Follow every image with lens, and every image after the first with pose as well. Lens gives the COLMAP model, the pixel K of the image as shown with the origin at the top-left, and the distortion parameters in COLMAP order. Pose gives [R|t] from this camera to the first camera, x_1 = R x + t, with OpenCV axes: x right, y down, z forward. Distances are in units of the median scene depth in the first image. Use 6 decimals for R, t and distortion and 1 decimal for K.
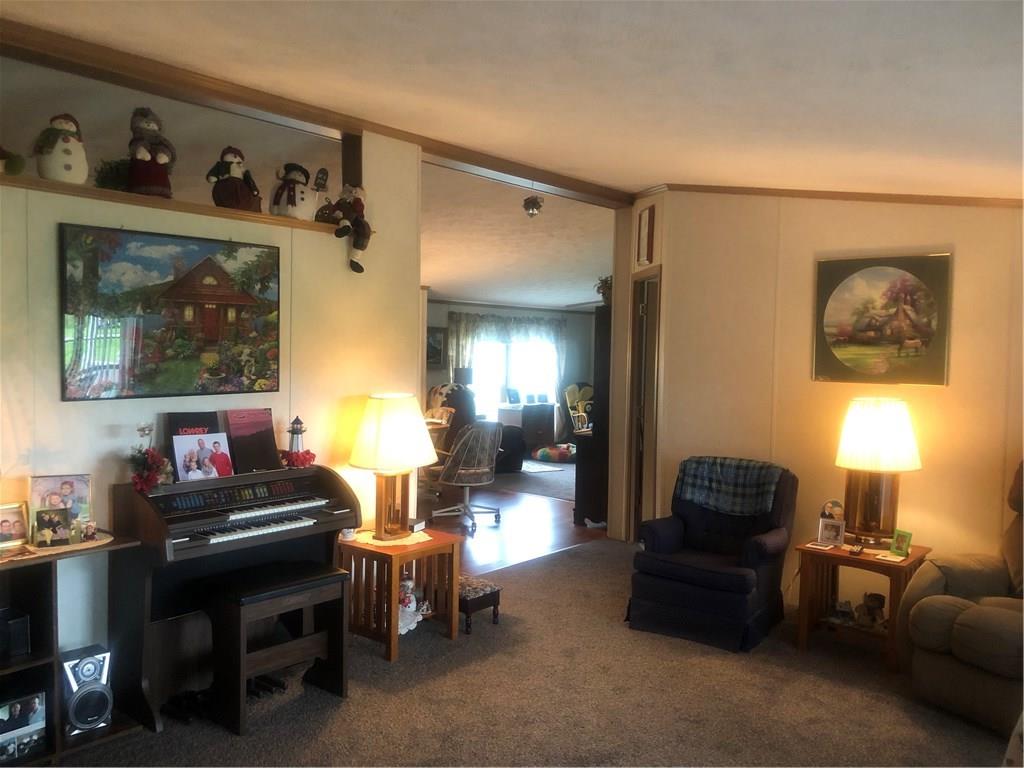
lens RADIAL K [[828.2, 0, 515.5], [0, 828.2, 378.2], [0, 0, 1]] dist [0.007015, 0.000663]
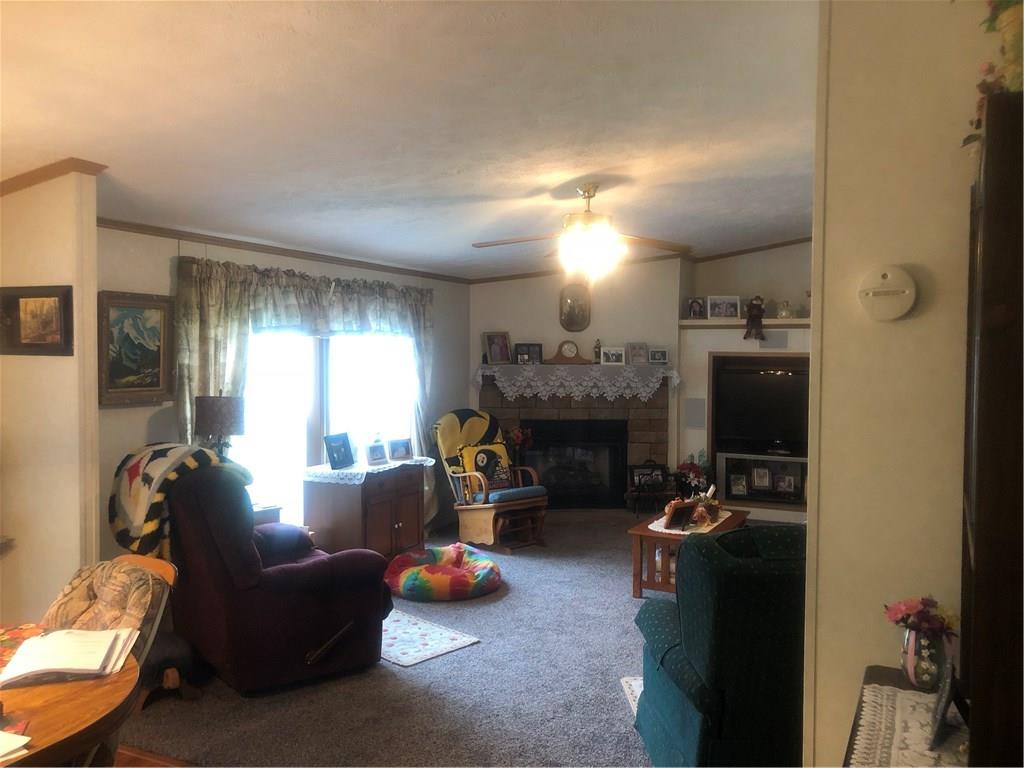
lens RADIAL K [[828.2, 0, 515.5], [0, 828.2, 378.2], [0, 0, 1]] dist [0.007015, 0.000663]
pose [[0.967006, -0.019589, 0.254000, -0.025173], [0.018238, 0.999804, 0.007675, -0.021247], [-0.254101, -0.002789, 0.967174, 0.558967]]
